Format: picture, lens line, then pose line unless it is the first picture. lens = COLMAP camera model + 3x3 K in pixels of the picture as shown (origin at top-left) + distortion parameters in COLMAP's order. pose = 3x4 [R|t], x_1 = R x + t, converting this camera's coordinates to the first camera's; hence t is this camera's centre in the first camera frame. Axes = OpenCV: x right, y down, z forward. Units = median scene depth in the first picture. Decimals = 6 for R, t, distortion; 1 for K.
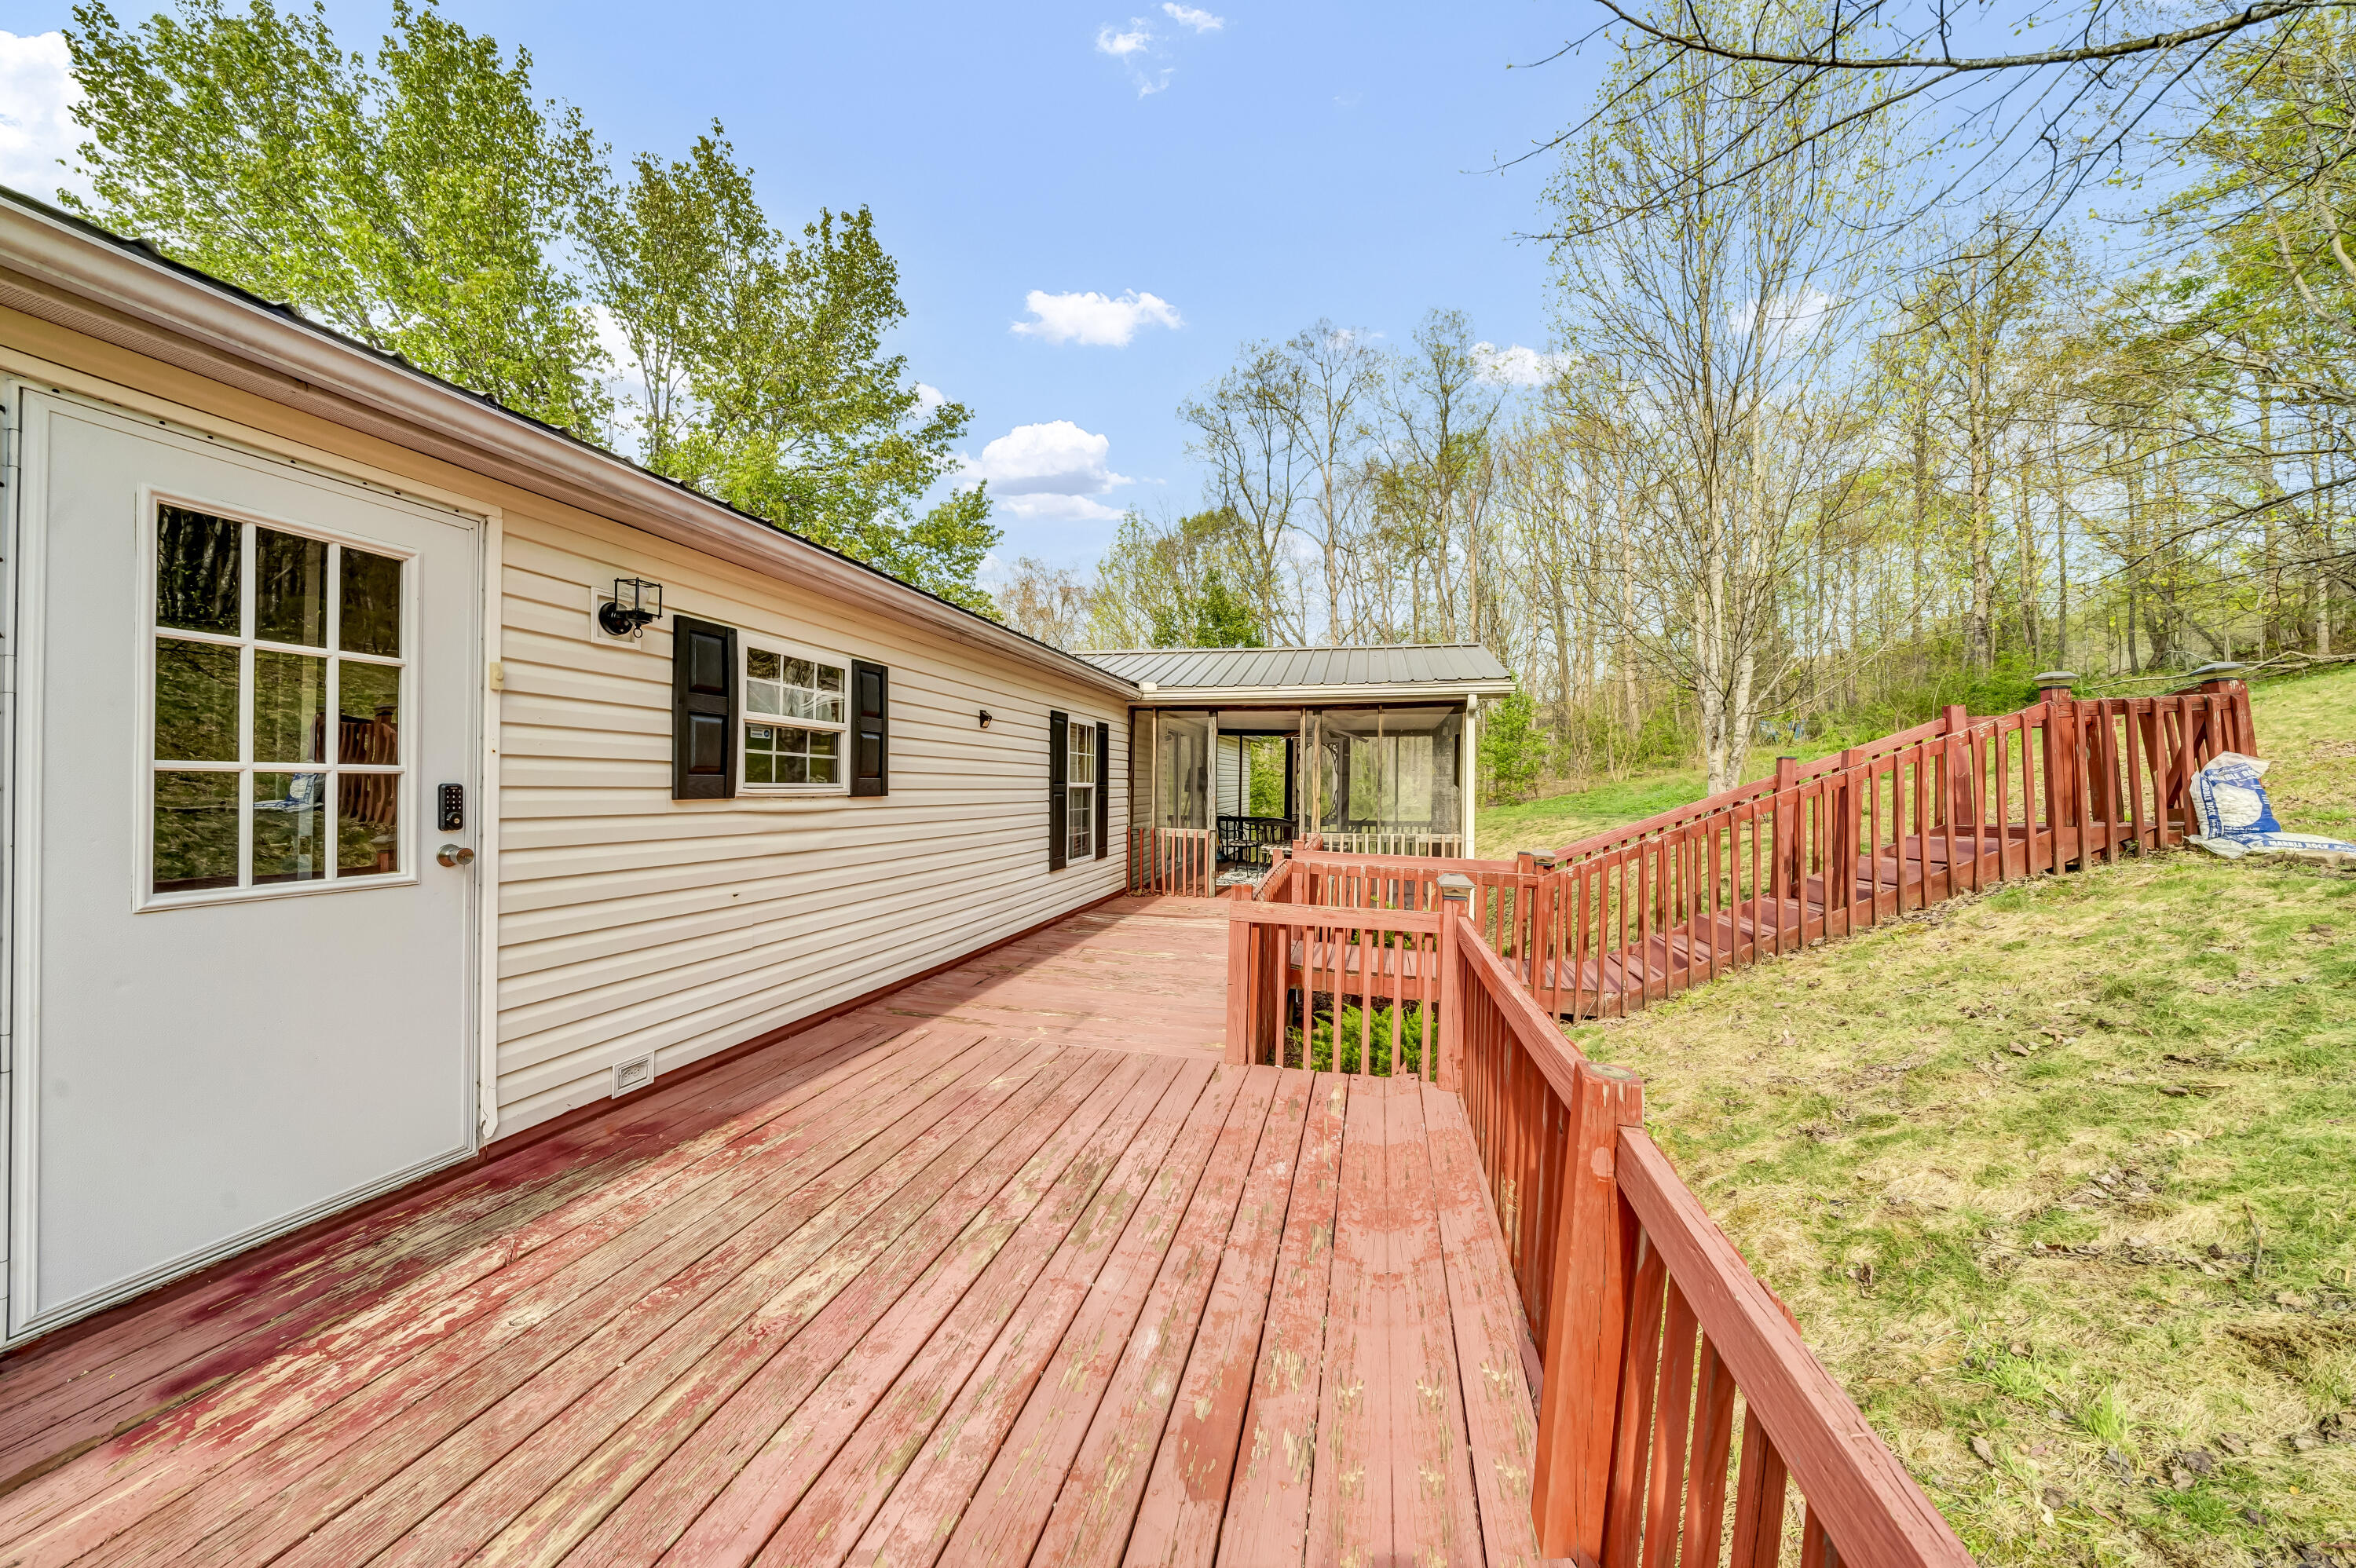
lens RADIAL K [[820.2, 0, 1181.4], [0, 820.2, 778.0], [0, 0, 1]] dist [-0.005051, -0.000304]
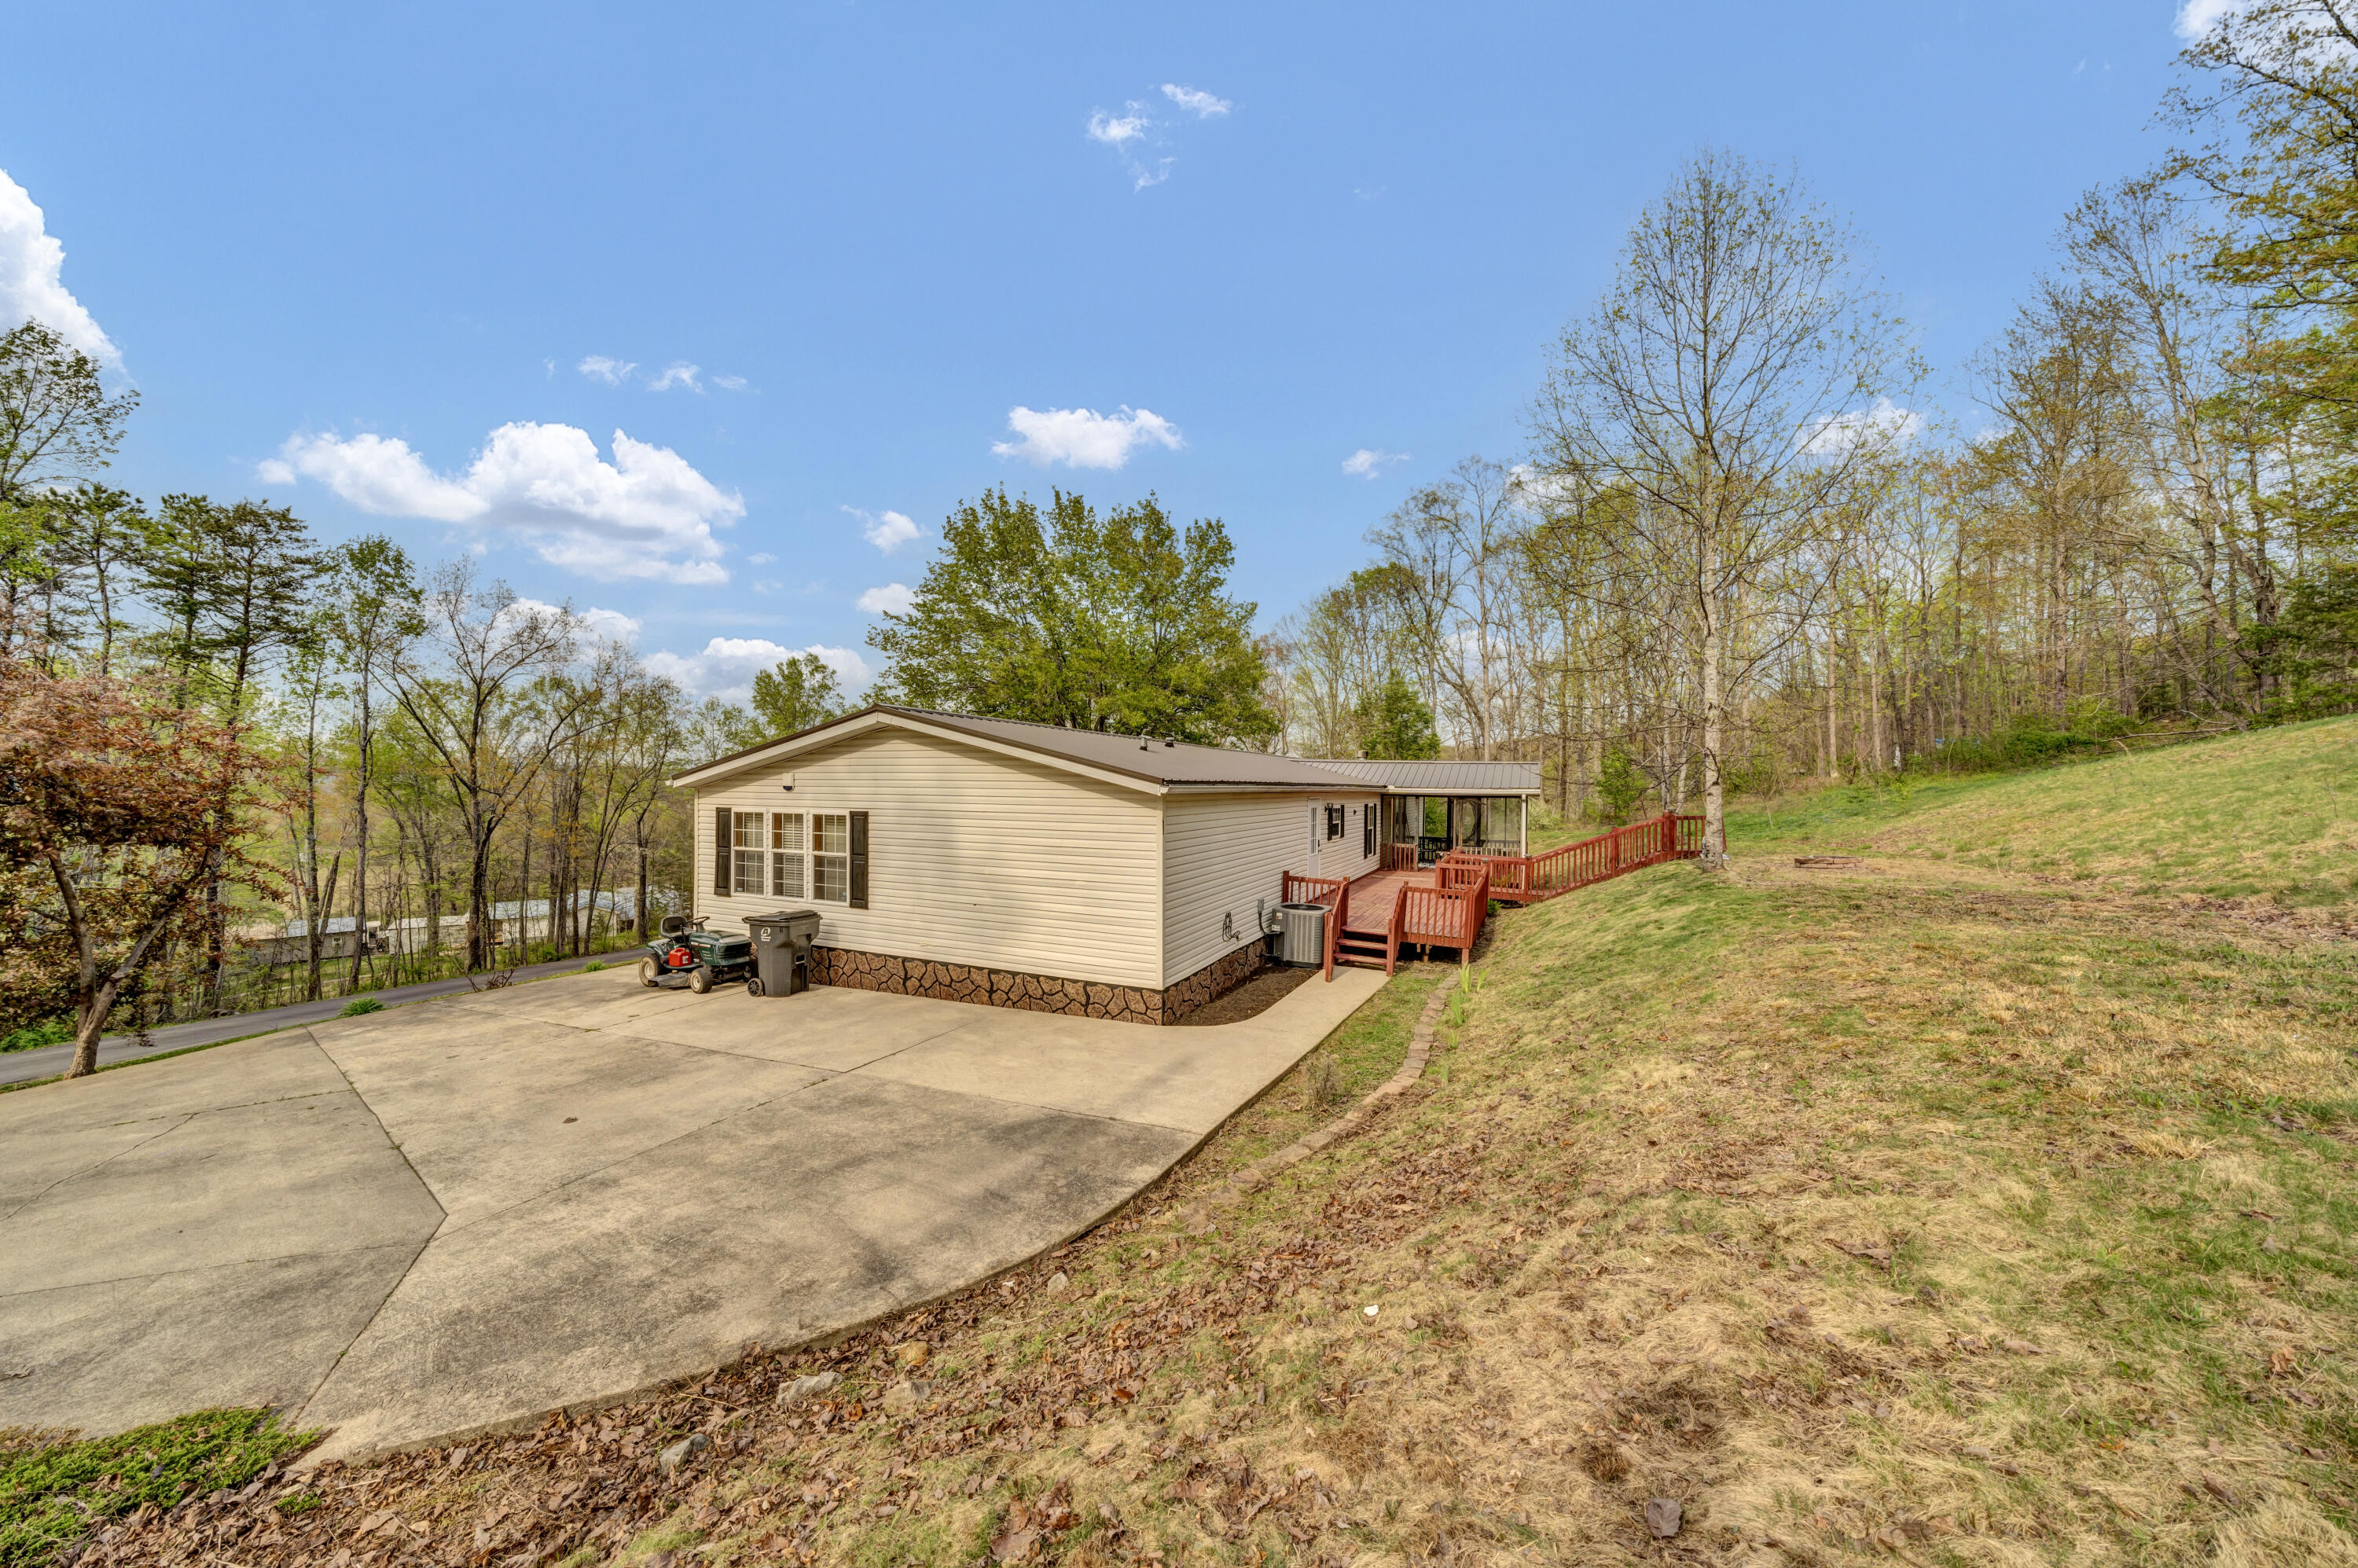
lens RADIAL K [[820.9, 0, 1172.8], [0, 820.9, 779.2], [0, 0, 1]] dist [-0.005051, -0.000304]
pose [[0.980412, 0.001648, -0.196951, -0.170872], [-0.001719, 0.999999, -0.000193, -0.114280], [0.196951, 0.000528, 0.980413, -1.368405]]
